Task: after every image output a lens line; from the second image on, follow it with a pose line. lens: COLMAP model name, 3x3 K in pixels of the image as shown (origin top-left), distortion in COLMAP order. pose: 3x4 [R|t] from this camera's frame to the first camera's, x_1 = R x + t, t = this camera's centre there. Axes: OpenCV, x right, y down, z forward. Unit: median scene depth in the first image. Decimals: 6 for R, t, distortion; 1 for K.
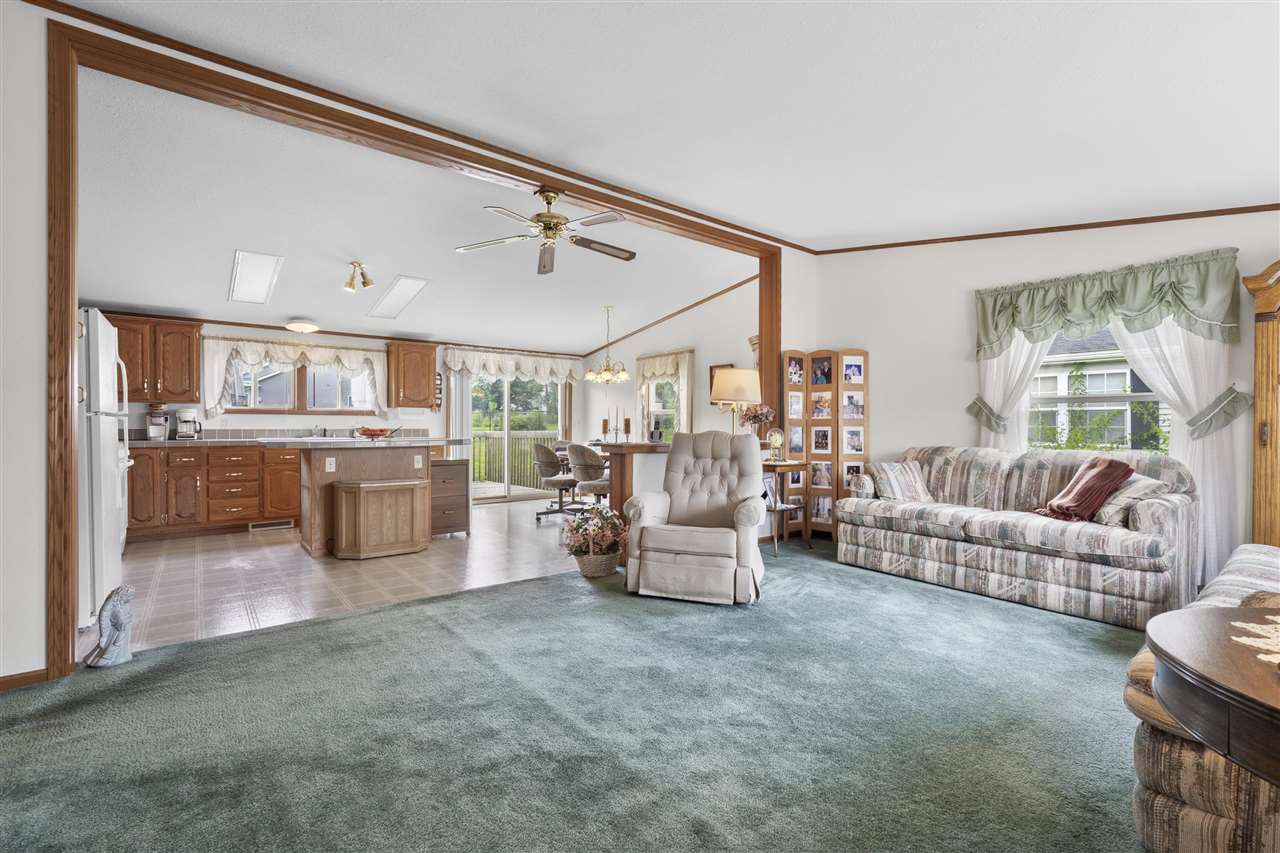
lens RADIAL K [[569.5, 0, 640.9], [0, 569.5, 426.9], [0, 0, 1]] dist [-0.004527, -0.000045]
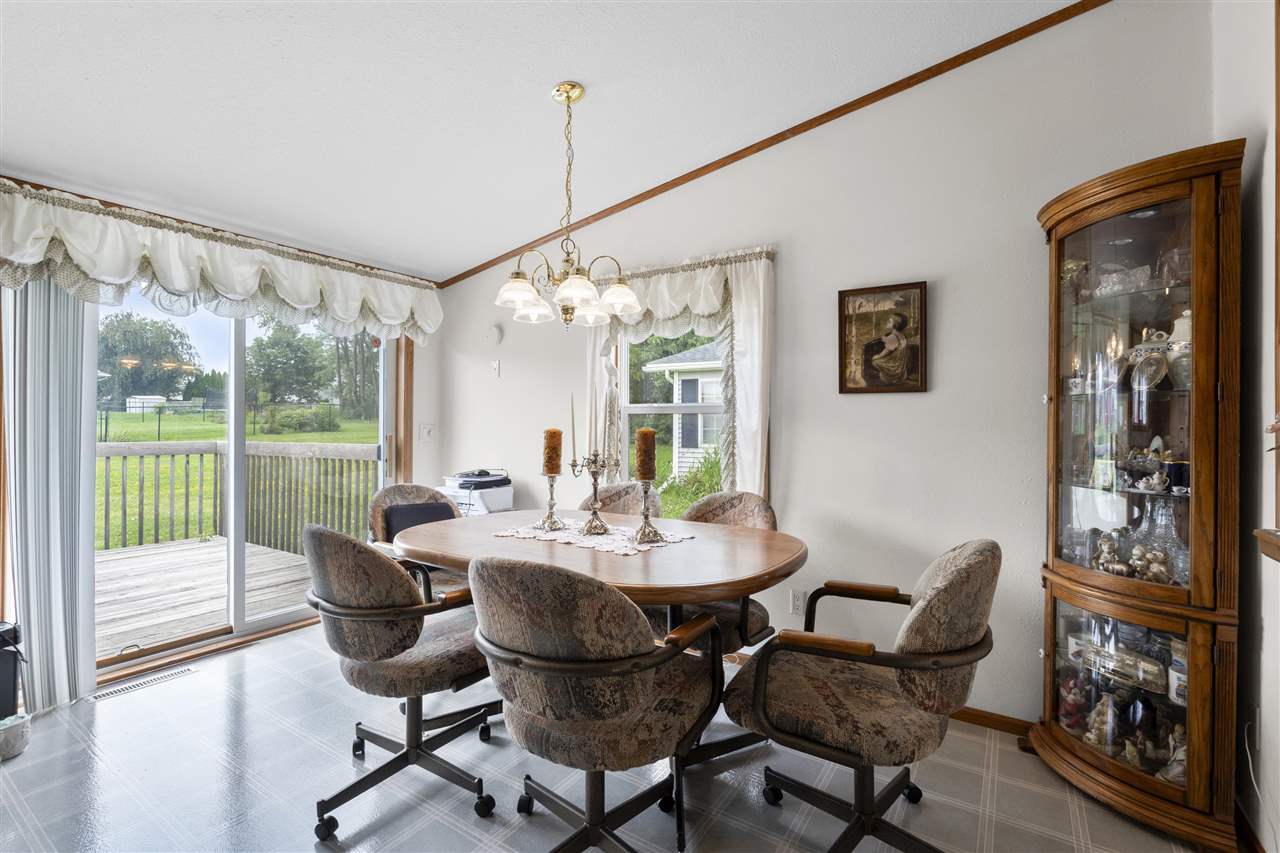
lens RADIAL K [[569.5, 0, 643.2], [0, 569.5, 422.4], [0, 0, 1]] dist [-0.004527, -0.000045]
pose [[0.946839, 0.004187, 0.321682, -0.102739], [-0.003941, 0.999991, -0.001418, -0.015379], [-0.321685, 0.000075, 0.946847, 0.572441]]
